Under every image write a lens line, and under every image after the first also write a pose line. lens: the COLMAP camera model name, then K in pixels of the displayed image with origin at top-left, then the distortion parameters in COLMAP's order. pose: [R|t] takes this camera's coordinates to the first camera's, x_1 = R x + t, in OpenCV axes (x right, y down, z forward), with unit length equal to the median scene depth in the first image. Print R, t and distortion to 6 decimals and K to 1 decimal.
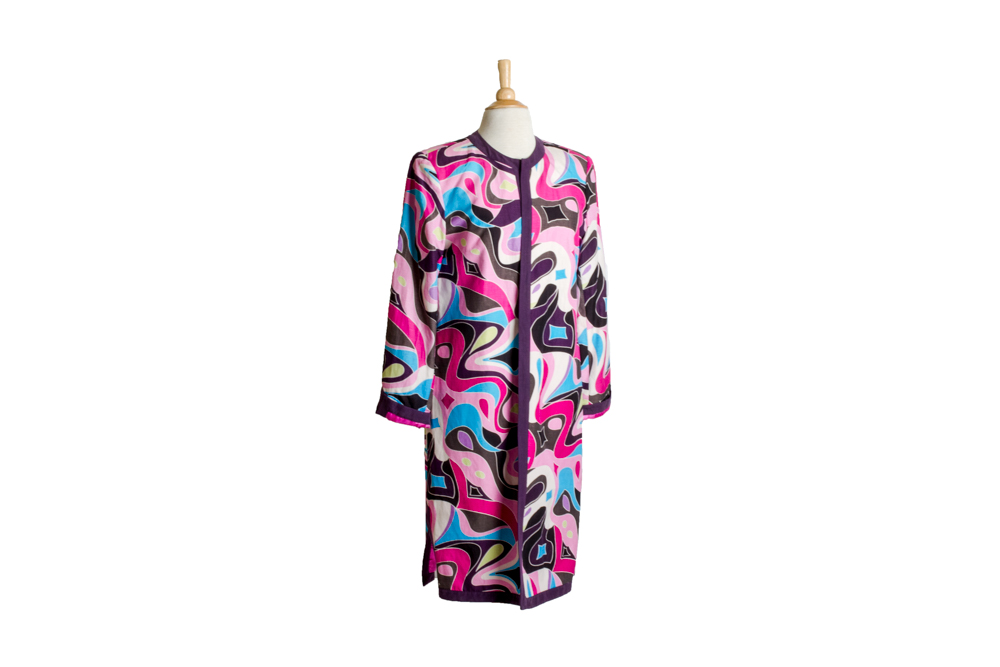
lens RADIAL K [[1719.2, 0, 500.0], [0, 1719.2, 333.5], [0, 0, 1]] dist [0.010292, 0.004030]
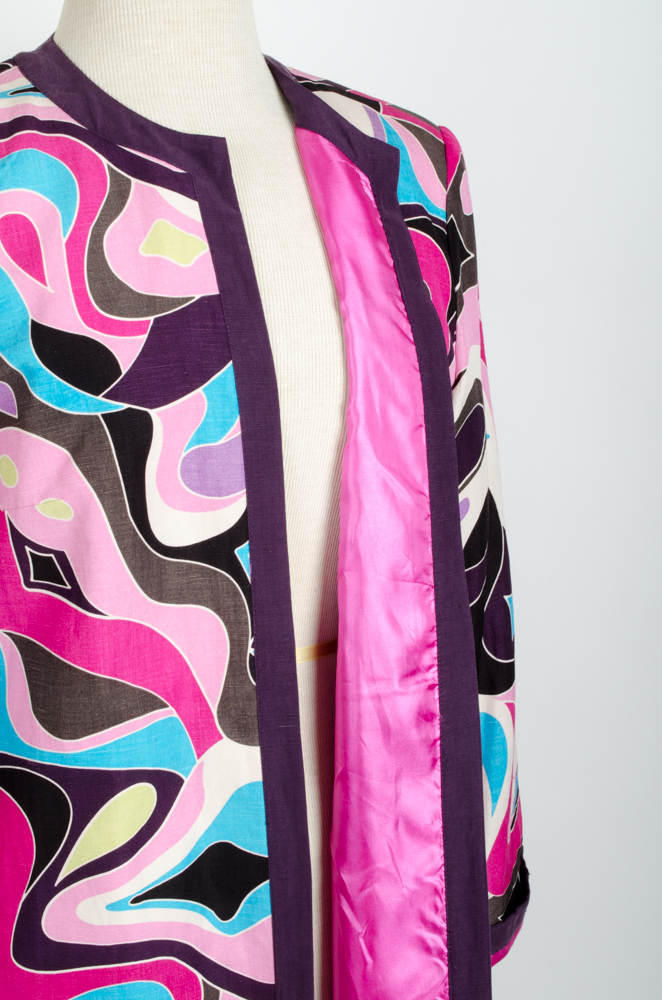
lens RADIAL K [[1693.5, 0, 331.0], [0, 1693.5, 500.0], [0, 0, 1]] dist [-0.003135, 0.059300]
pose [[0.995264, -0.043995, 0.086686, 0.004512], [0.036000, 0.995133, 0.091735, -0.069632], [-0.090300, -0.088180, 0.992003, 0.740616]]
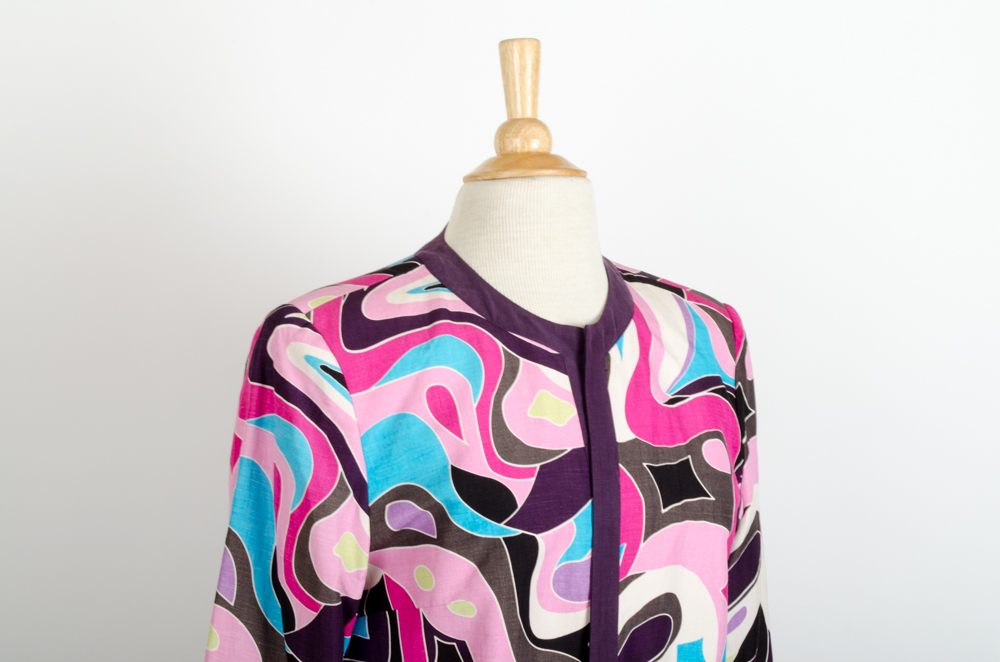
lens RADIAL K [[2163.1, 0, 500.0], [0, 2163.1, 331.0], [0, 0, 1]] dist [-0.014432, 0.168872]
pose [[0.987199, -0.000476, 0.159492, -0.073414], [0.004841, 0.999624, -0.026982, -0.089147], [-0.159419, 0.027409, 0.986830, 0.576275]]
